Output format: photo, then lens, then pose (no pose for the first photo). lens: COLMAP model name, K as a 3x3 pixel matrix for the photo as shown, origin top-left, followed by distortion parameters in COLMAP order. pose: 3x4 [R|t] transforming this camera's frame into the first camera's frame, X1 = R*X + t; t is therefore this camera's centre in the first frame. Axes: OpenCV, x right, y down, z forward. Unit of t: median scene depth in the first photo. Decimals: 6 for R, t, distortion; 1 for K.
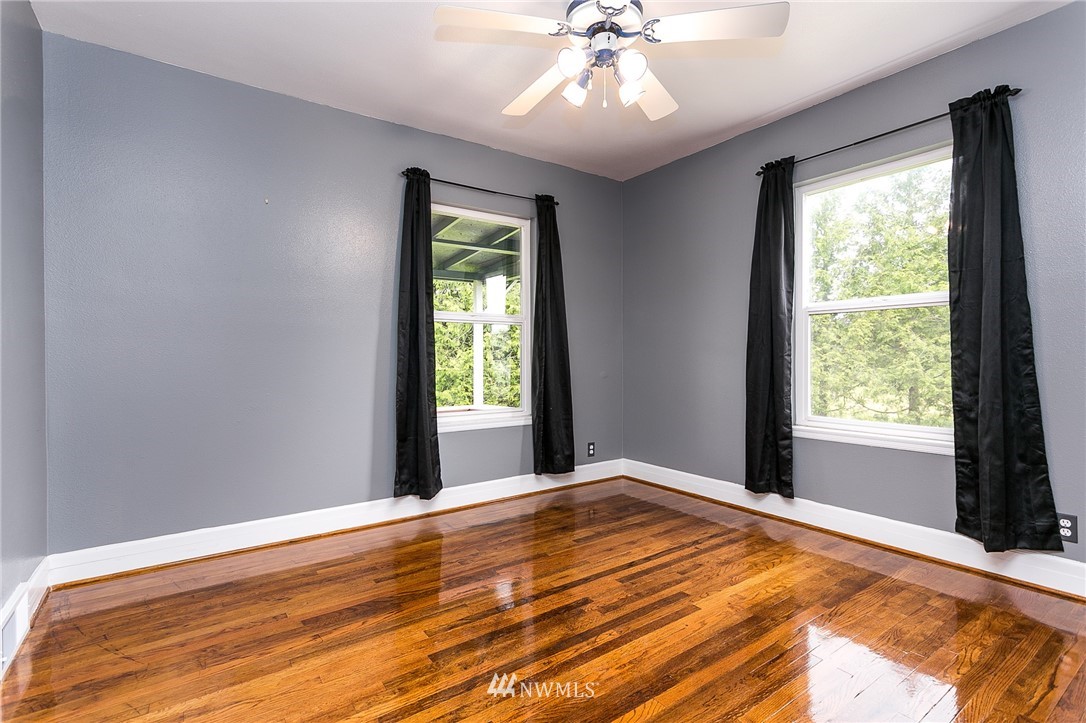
lens RADIAL K [[505.5, 0, 544.7], [0, 505.5, 359.4], [0, 0, 1]] dist [0.002152, 0.000766]
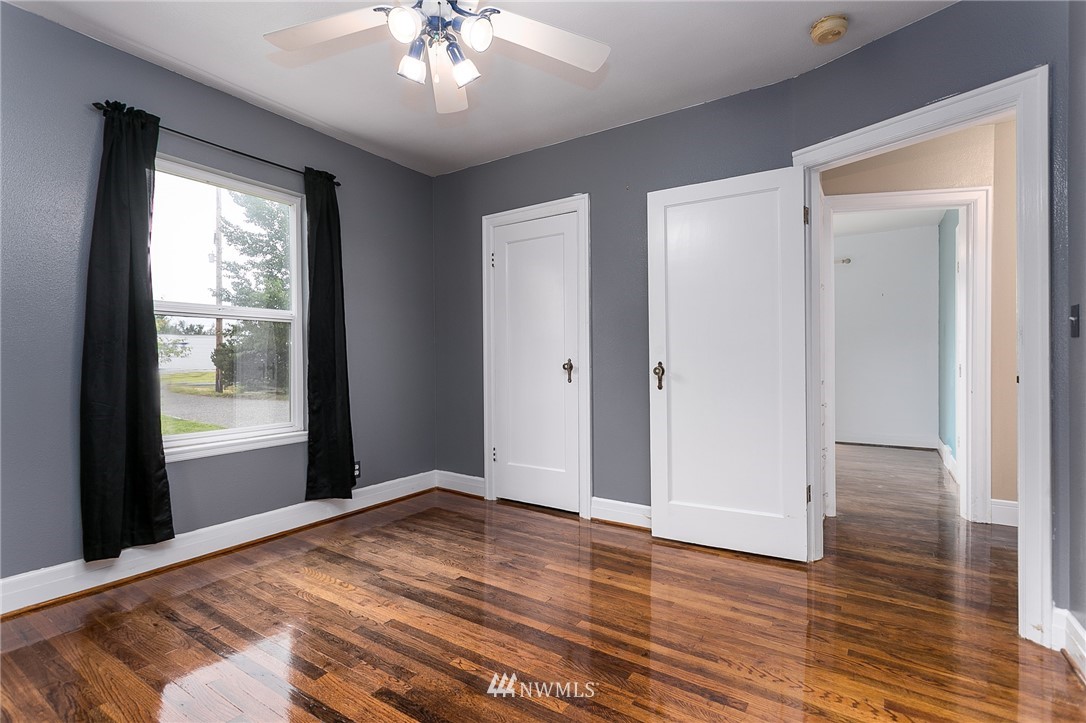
lens RADIAL K [[505.5, 0, 544.7], [0, 505.5, 359.4], [0, 0, 1]] dist [0.002152, 0.000766]
pose [[-0.363867, 0.006029, 0.931432, -0.607683], [0.006974, 0.999969, -0.003748, -0.008052], [-0.931425, 0.005132, -0.363897, 0.906530]]
